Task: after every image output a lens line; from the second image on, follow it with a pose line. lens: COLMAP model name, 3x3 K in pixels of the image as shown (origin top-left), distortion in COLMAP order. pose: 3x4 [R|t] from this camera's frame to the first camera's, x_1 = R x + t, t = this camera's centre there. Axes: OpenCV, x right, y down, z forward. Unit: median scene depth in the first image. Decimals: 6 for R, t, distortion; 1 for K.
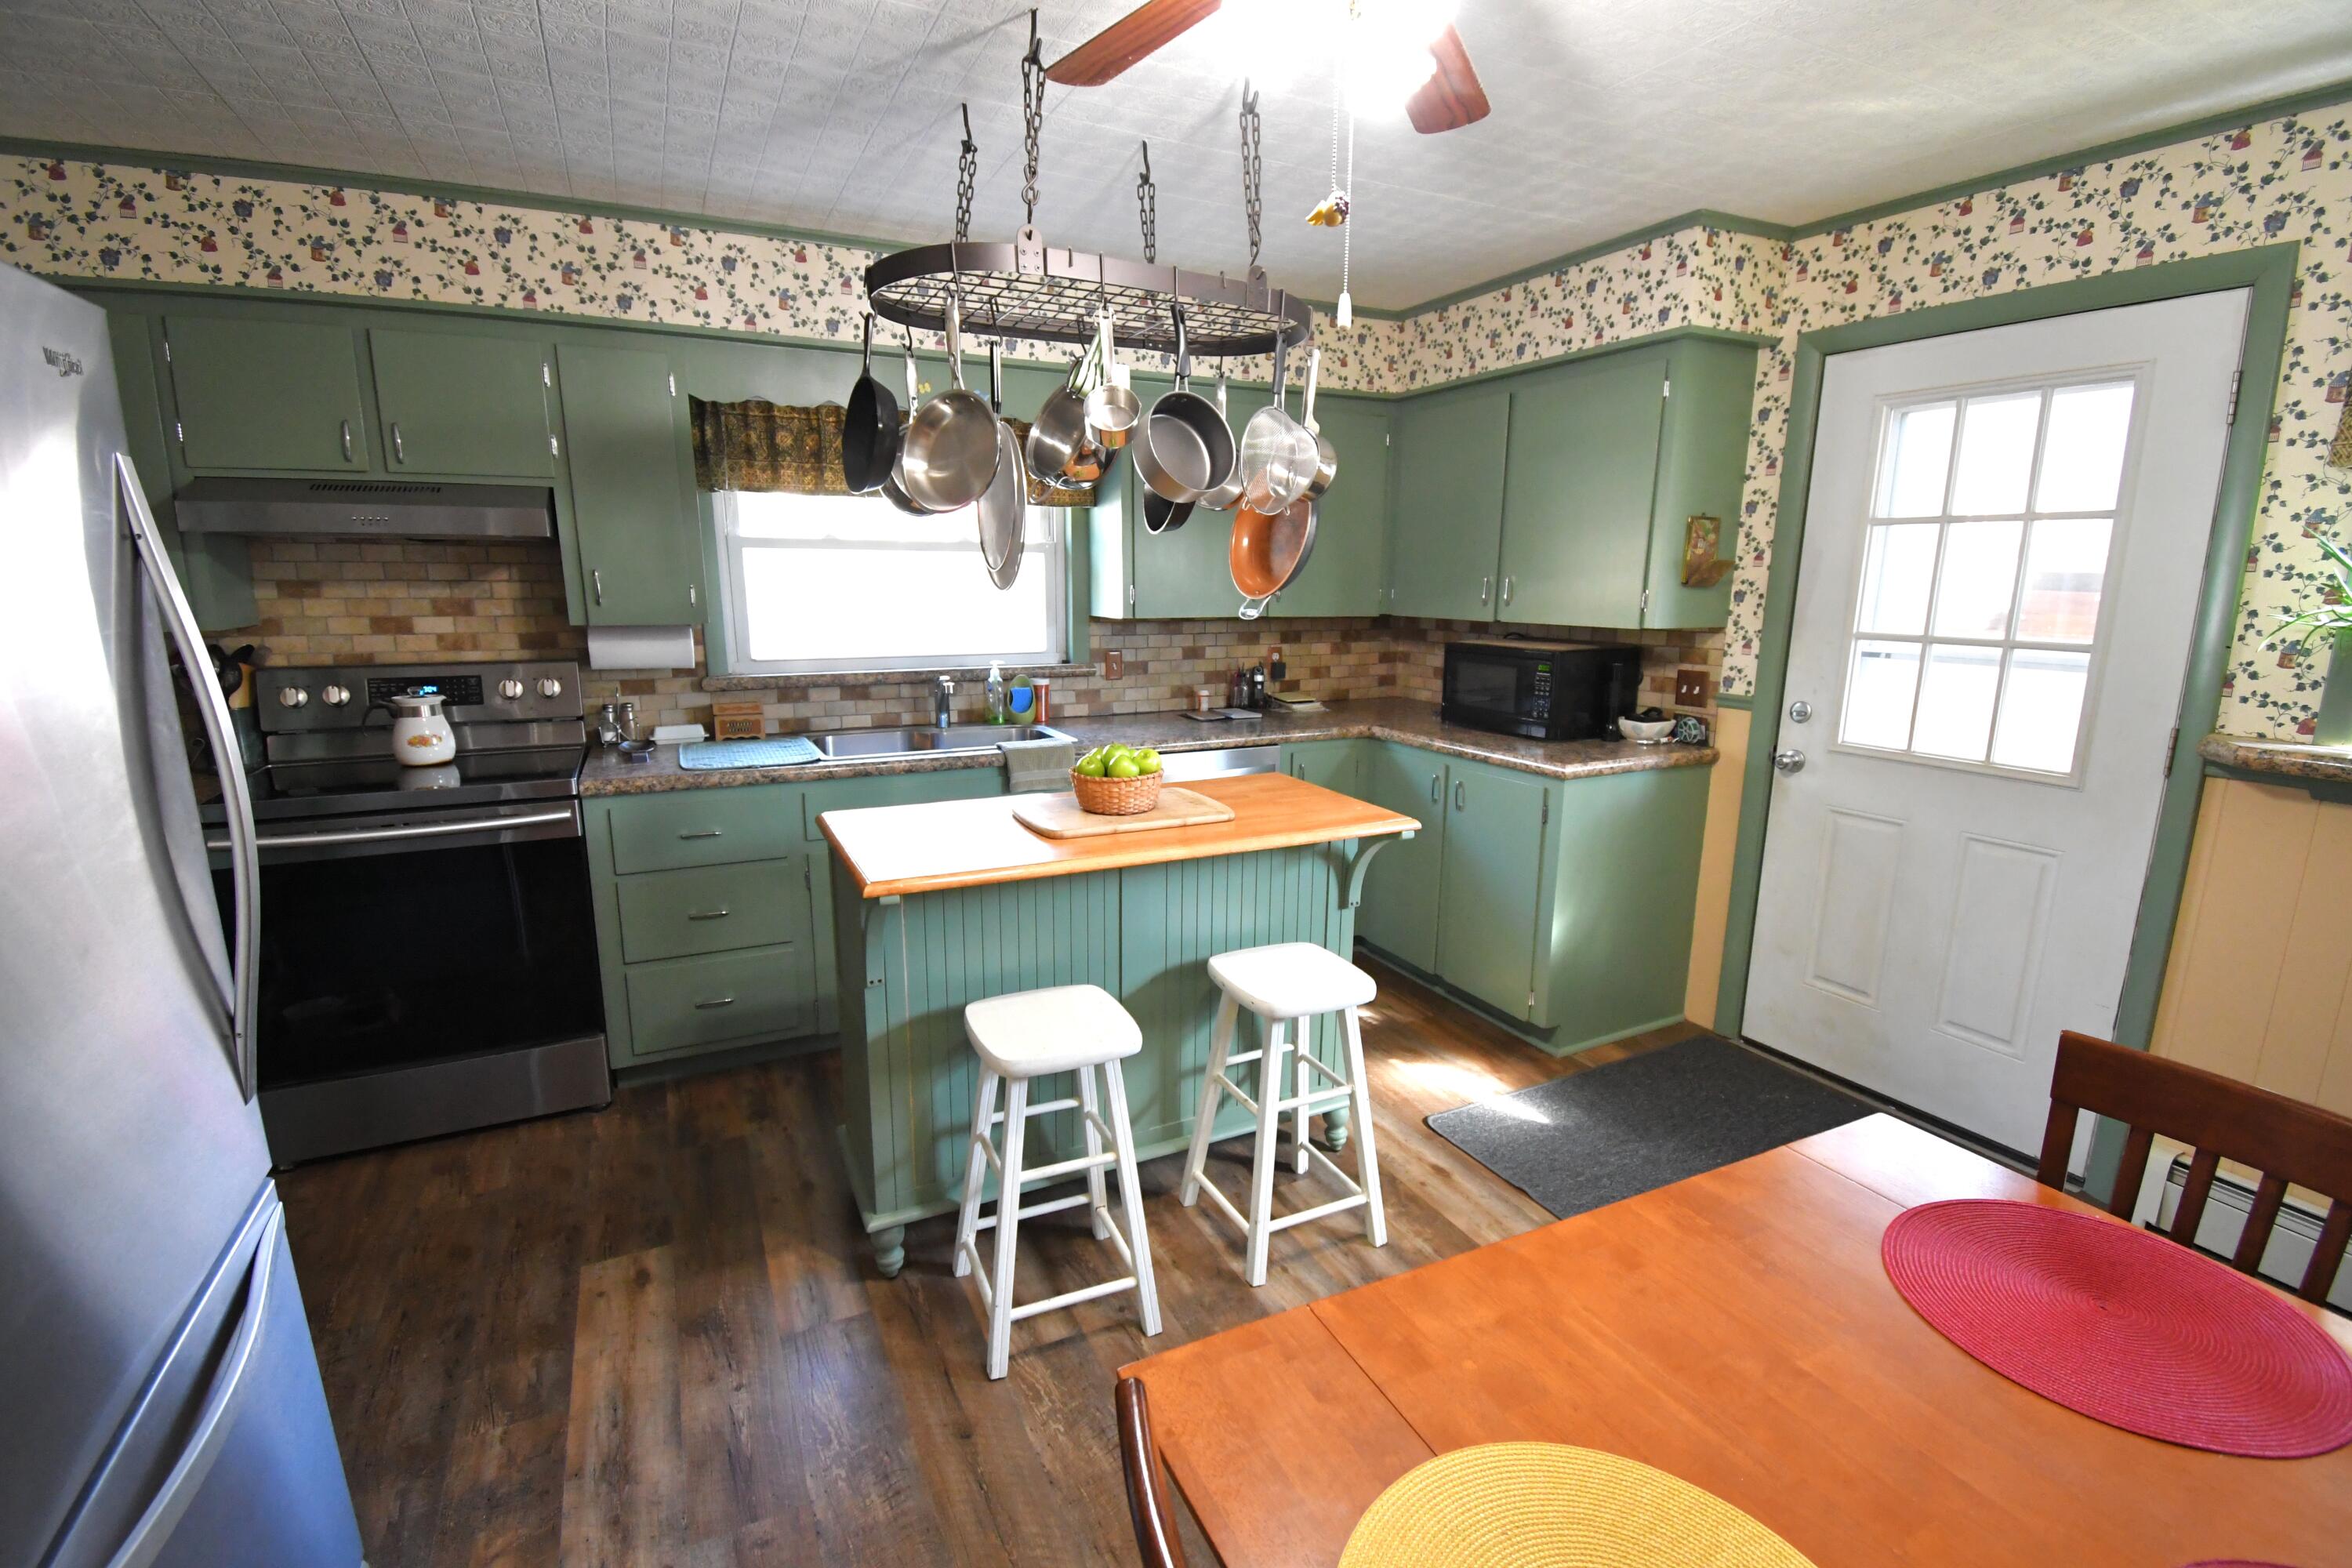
lens RADIAL K [[1058.9, 0, 1168.2], [0, 1058.9, 787.1], [0, 0, 1]] dist [-0.005551, -0.002437]
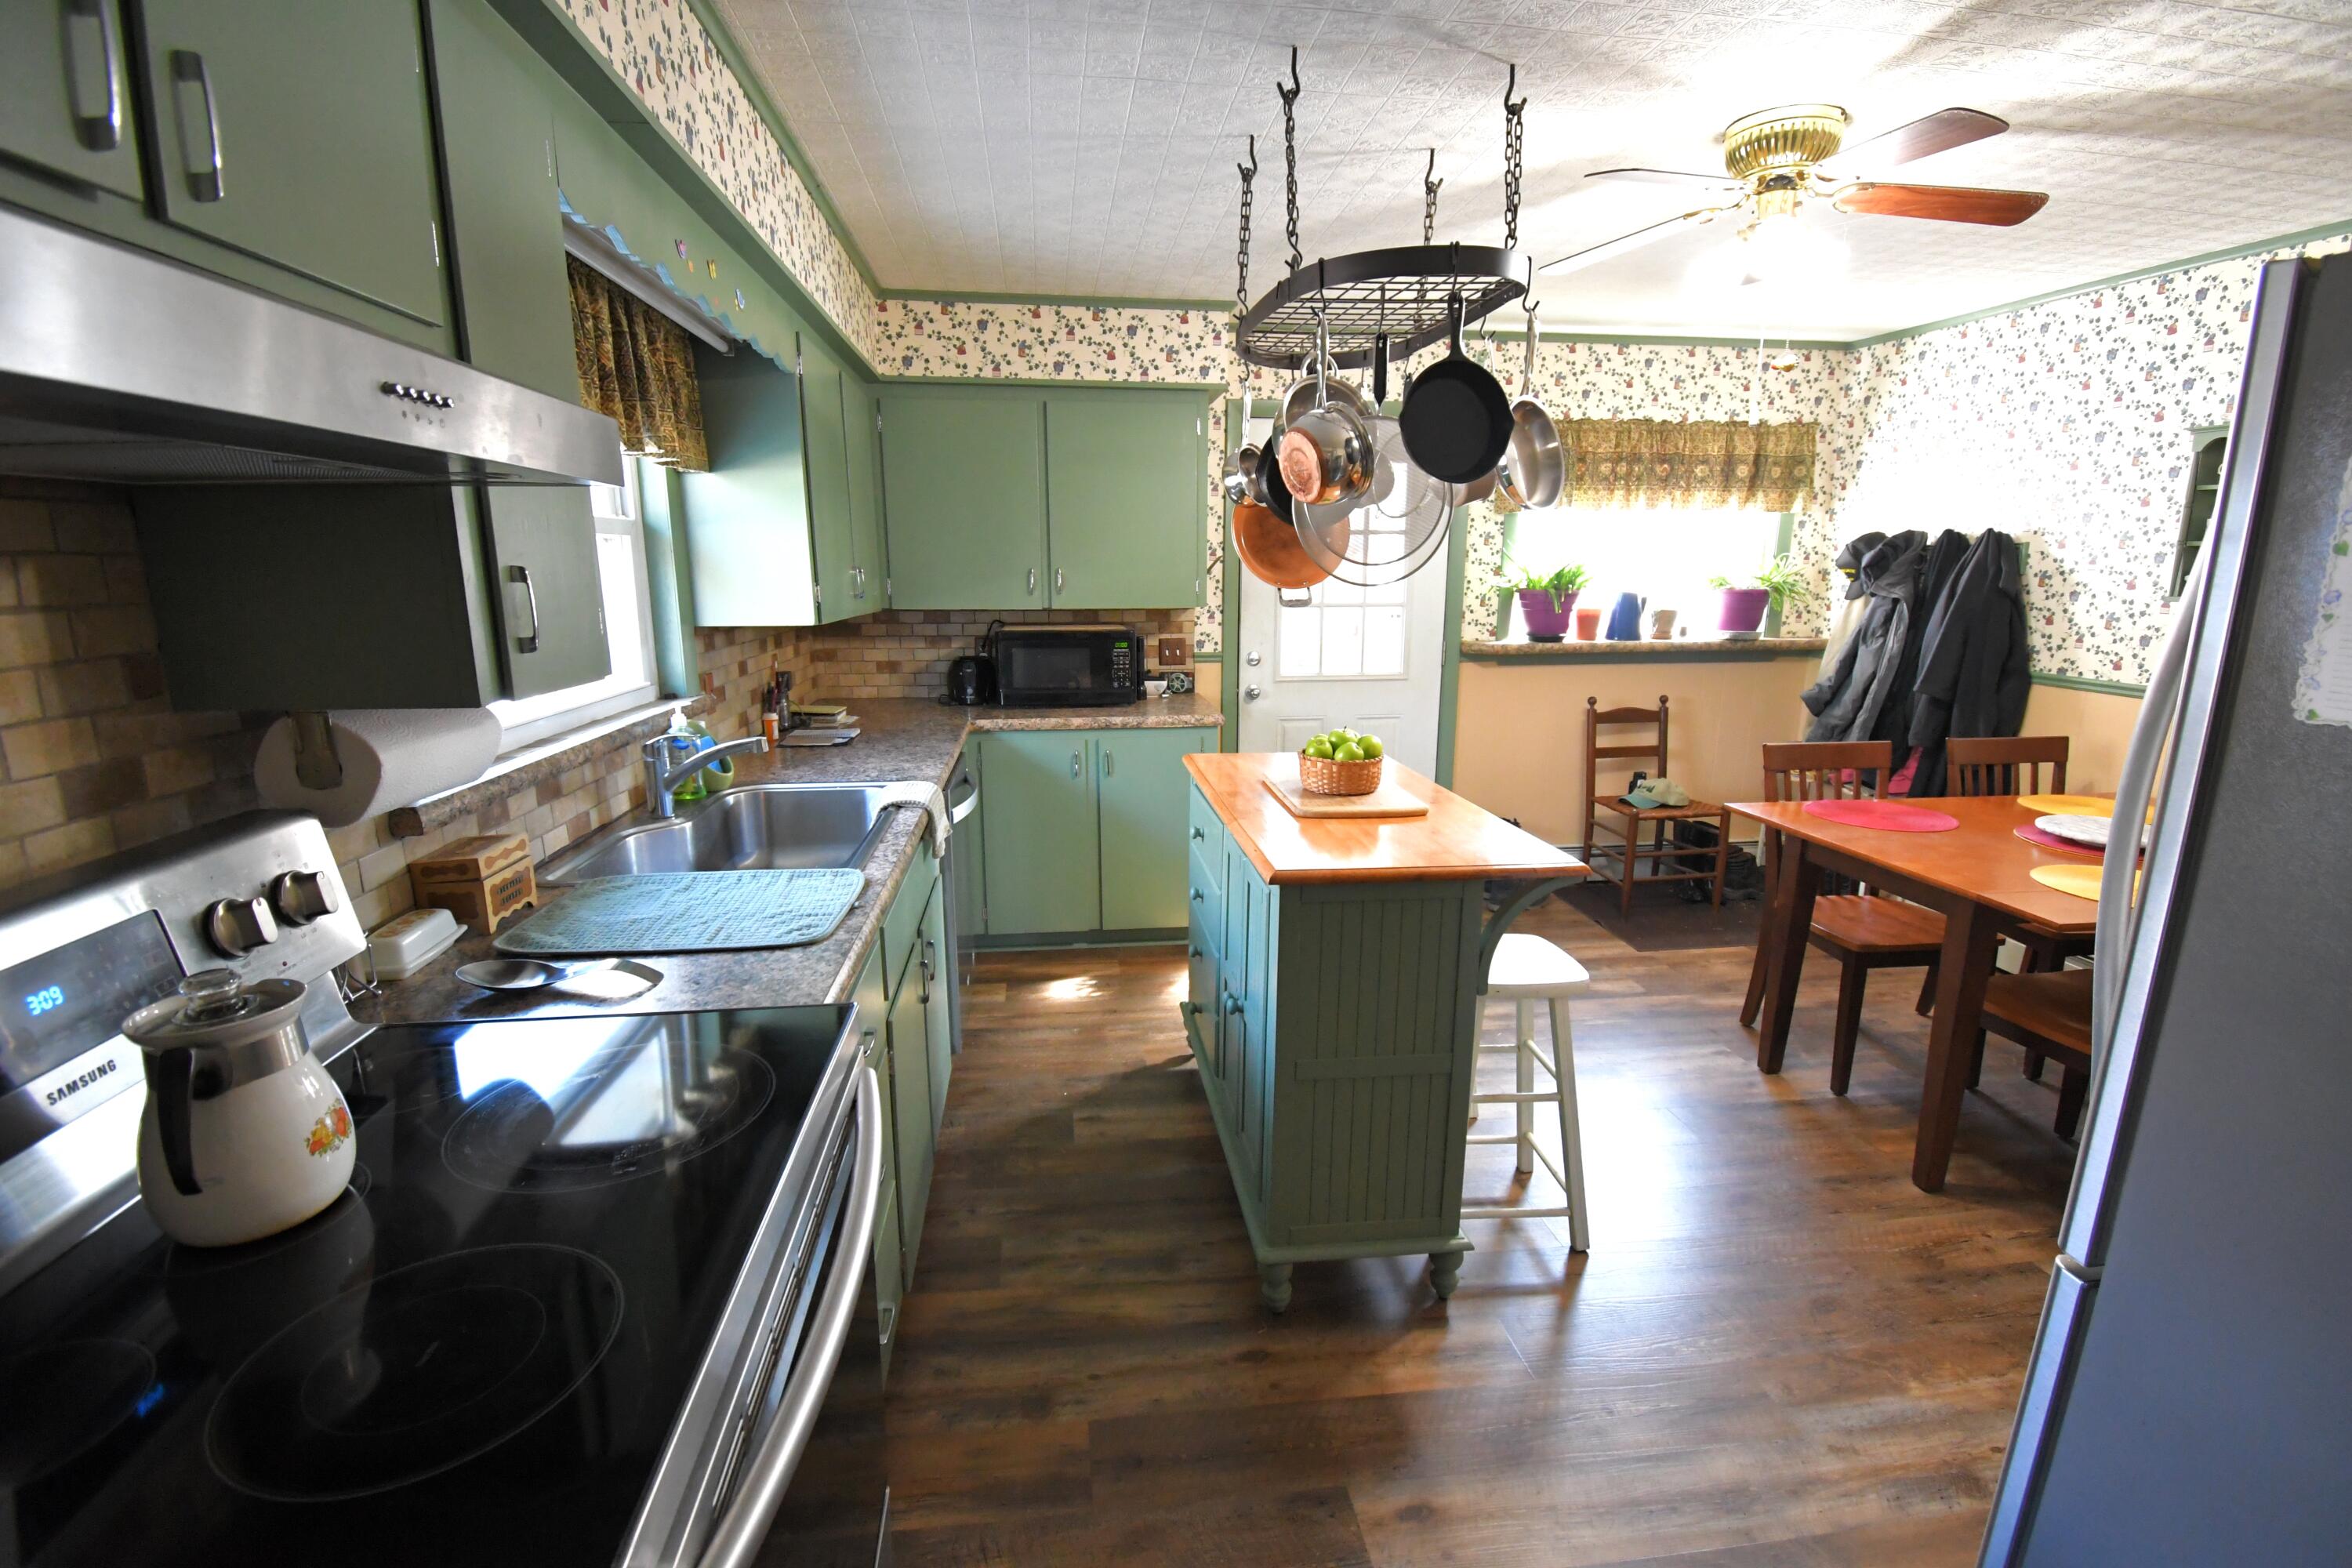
lens RADIAL K [[1058.9, 0, 1173.6], [0, 1058.9, 789.5], [0, 0, 1]] dist [-0.005551, -0.002437]
pose [[0.319206, -0.201431, 0.926031, -0.796377], [0.191508, 0.970701, 0.145134, -0.122344], [-0.928134, 0.131015, 0.348430, 0.579605]]
